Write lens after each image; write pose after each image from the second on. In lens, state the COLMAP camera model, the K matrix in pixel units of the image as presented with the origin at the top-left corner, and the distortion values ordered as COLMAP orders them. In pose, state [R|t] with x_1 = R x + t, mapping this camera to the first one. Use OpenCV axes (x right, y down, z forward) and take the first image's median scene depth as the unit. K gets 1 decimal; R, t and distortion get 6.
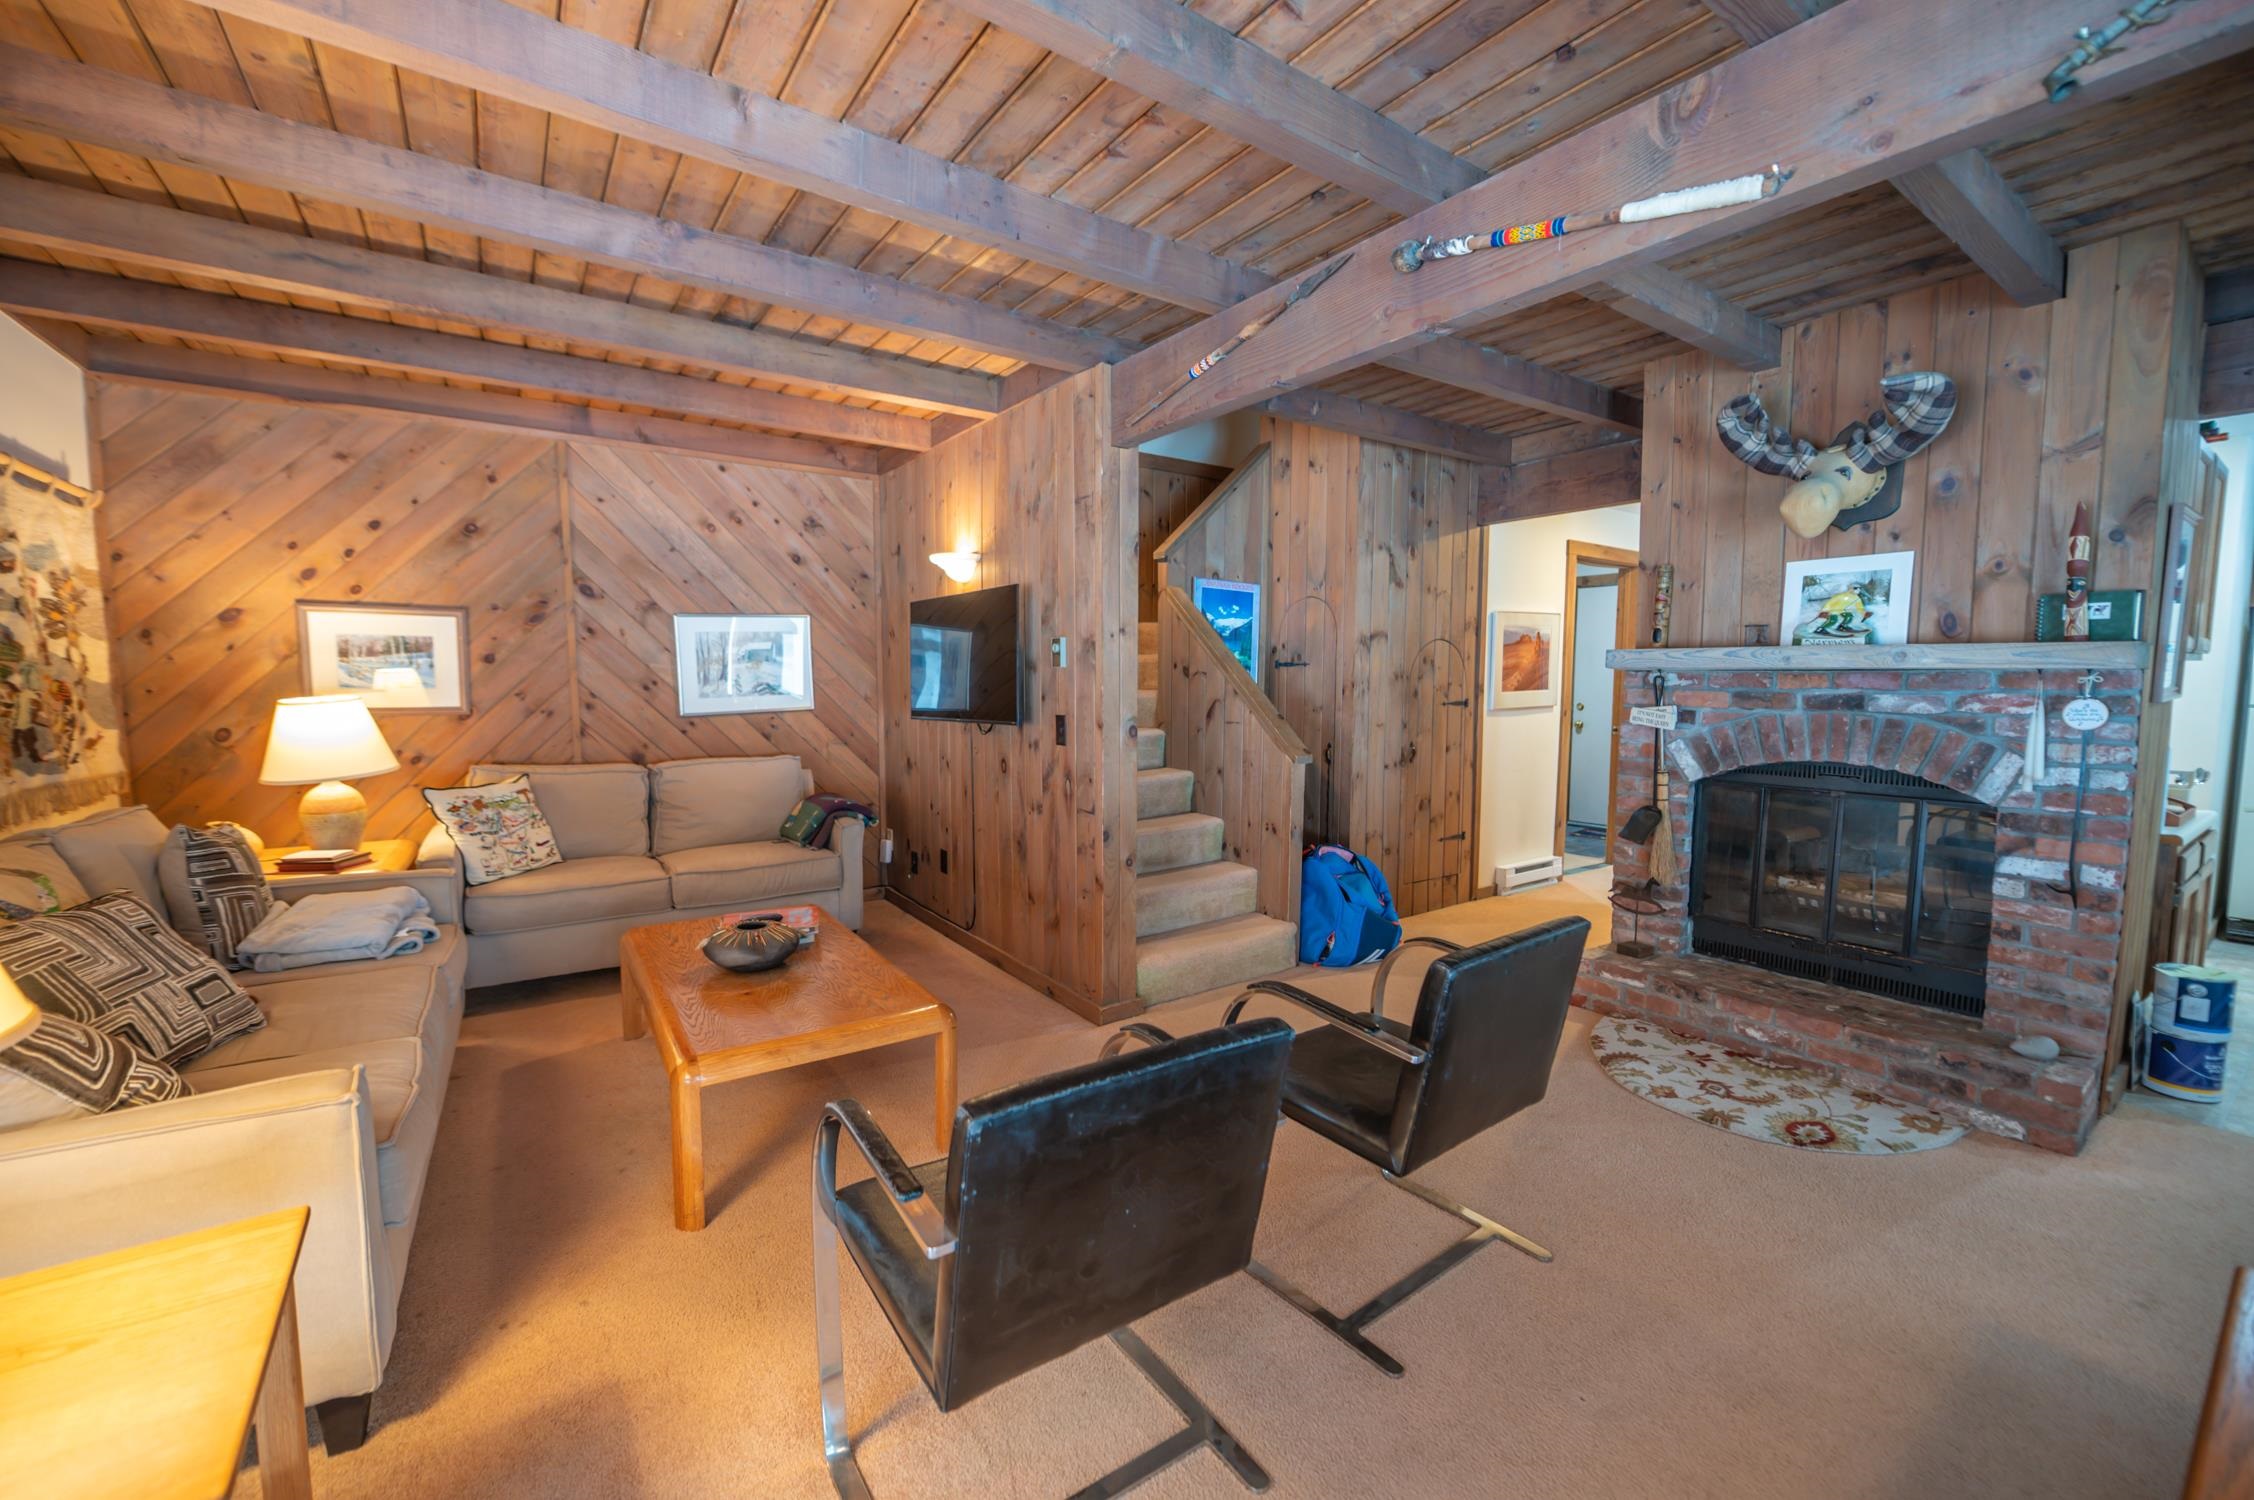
lens RADIAL K [[890.8, 0, 1115.5], [0, 890.8, 749.8], [0, 0, 1]] dist [-0.007186, -0.001565]
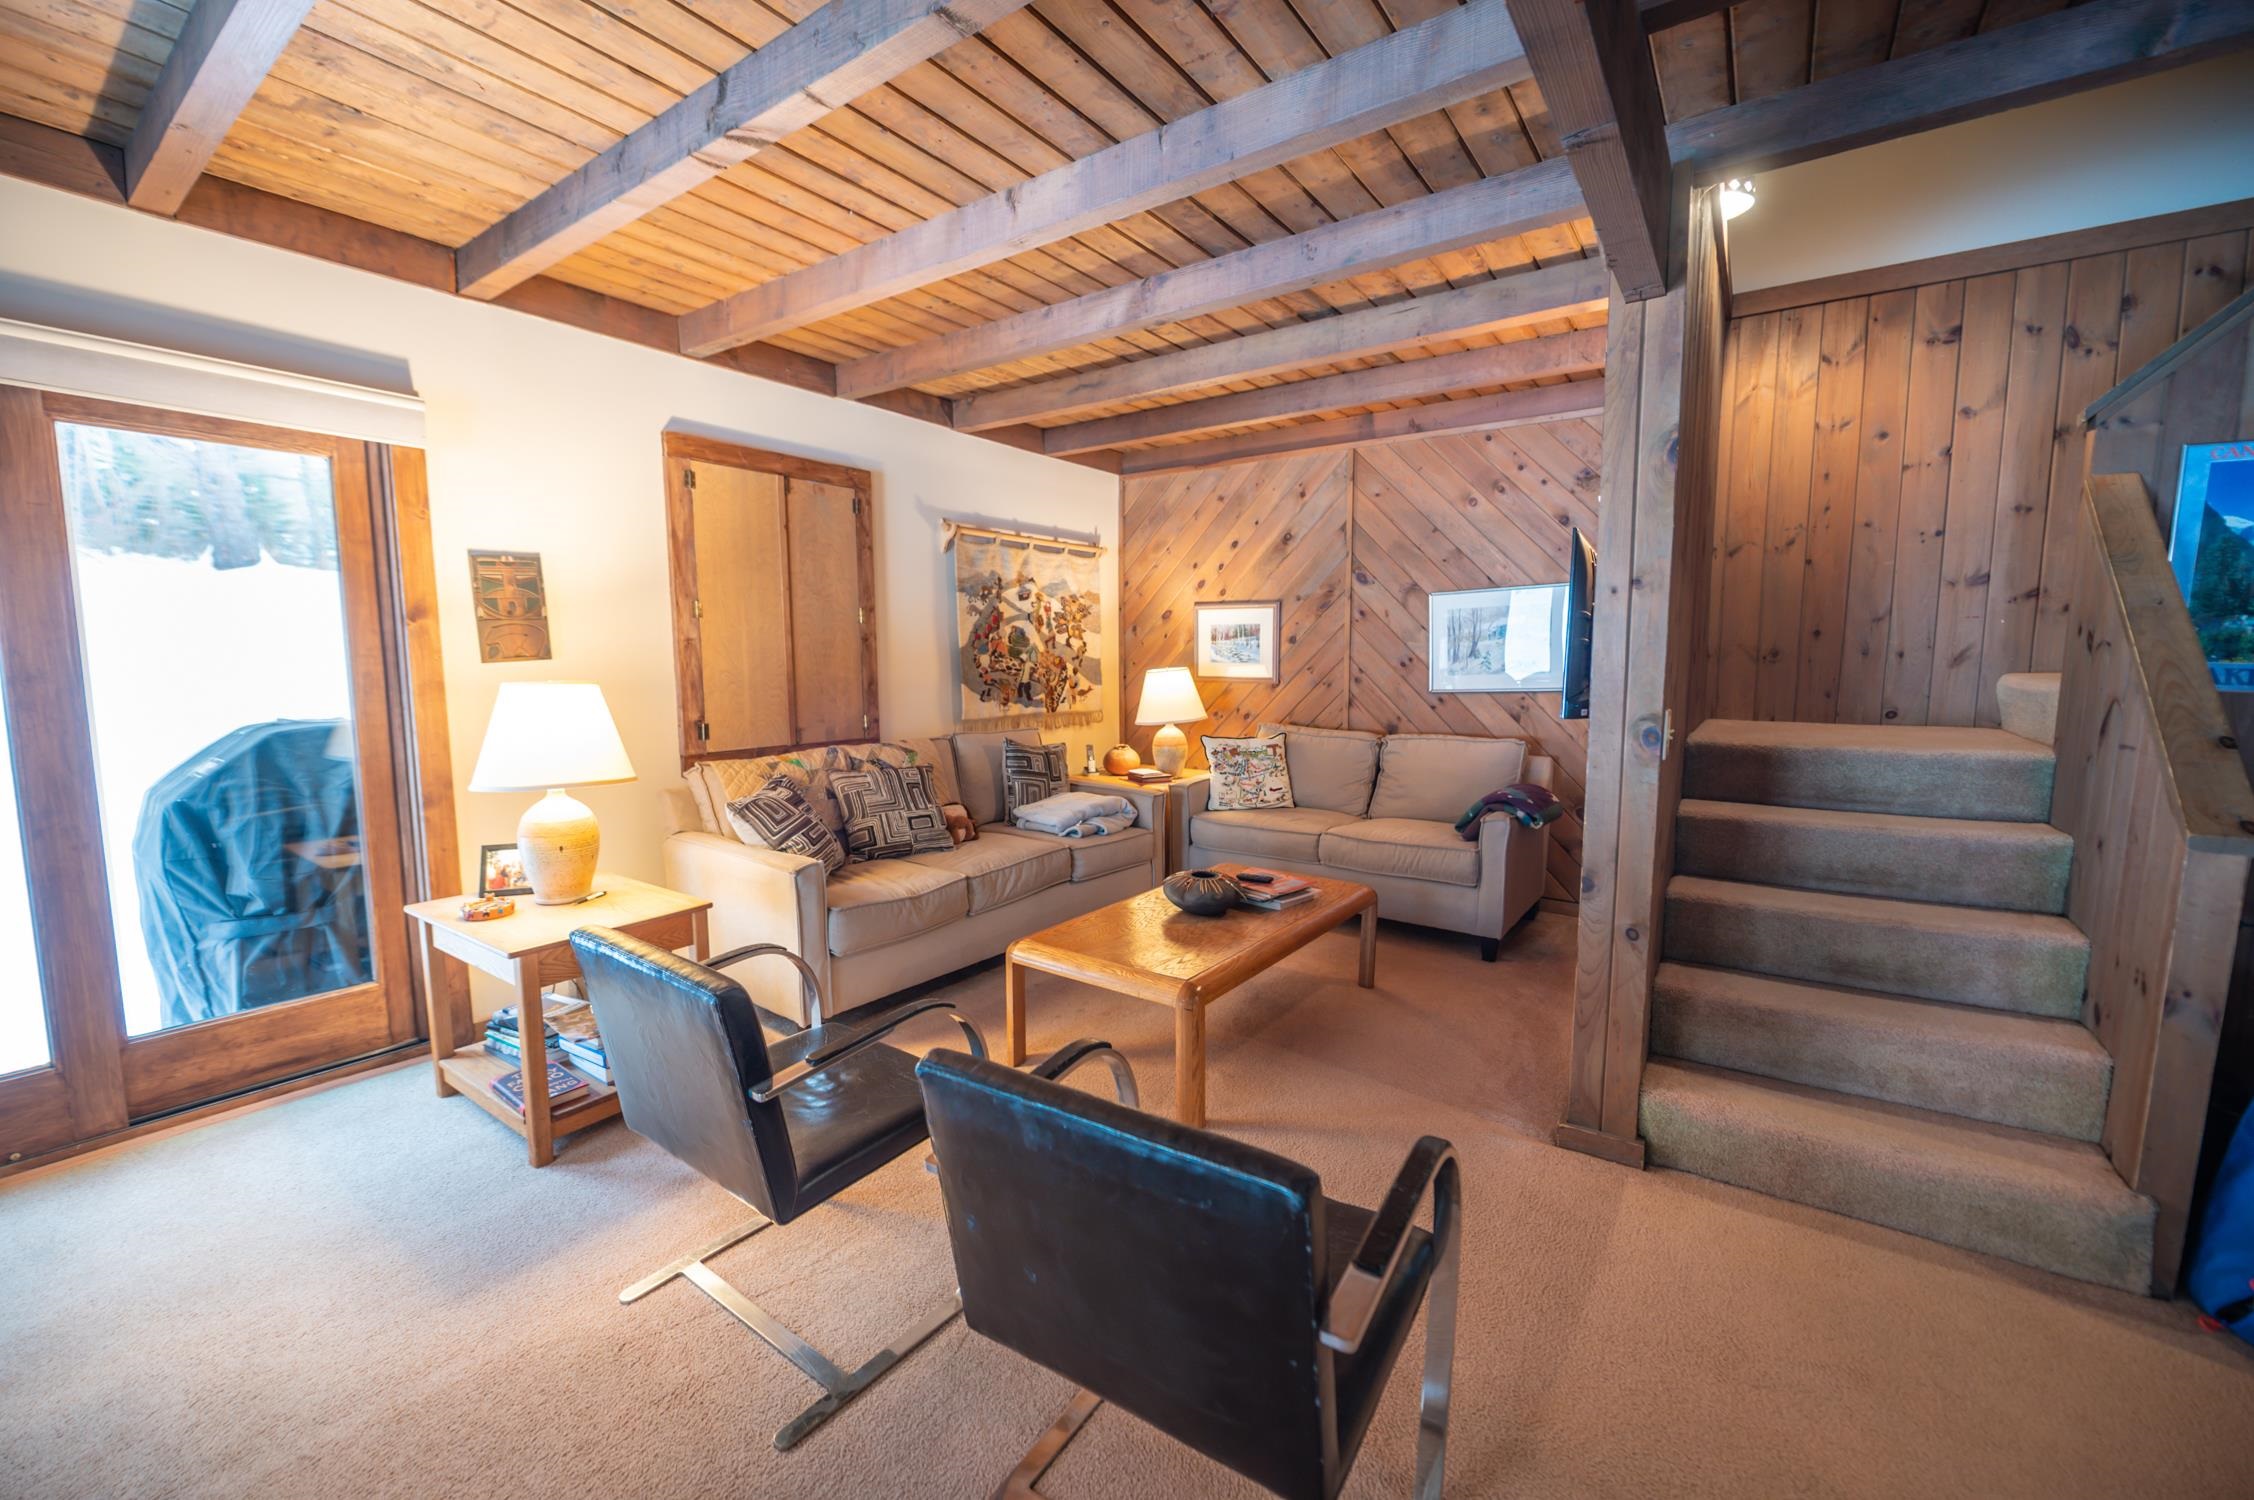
lens RADIAL K [[890.8, 0, 1110.0], [0, 890.8, 752.8], [0, 0, 1]] dist [-0.007186, -0.001565]
pose [[0.331382, 0.100871, -0.938089, 0.503062], [-0.073220, 0.994019, 0.081020, -0.033313], [0.940651, 0.041838, 0.336786, 0.417683]]
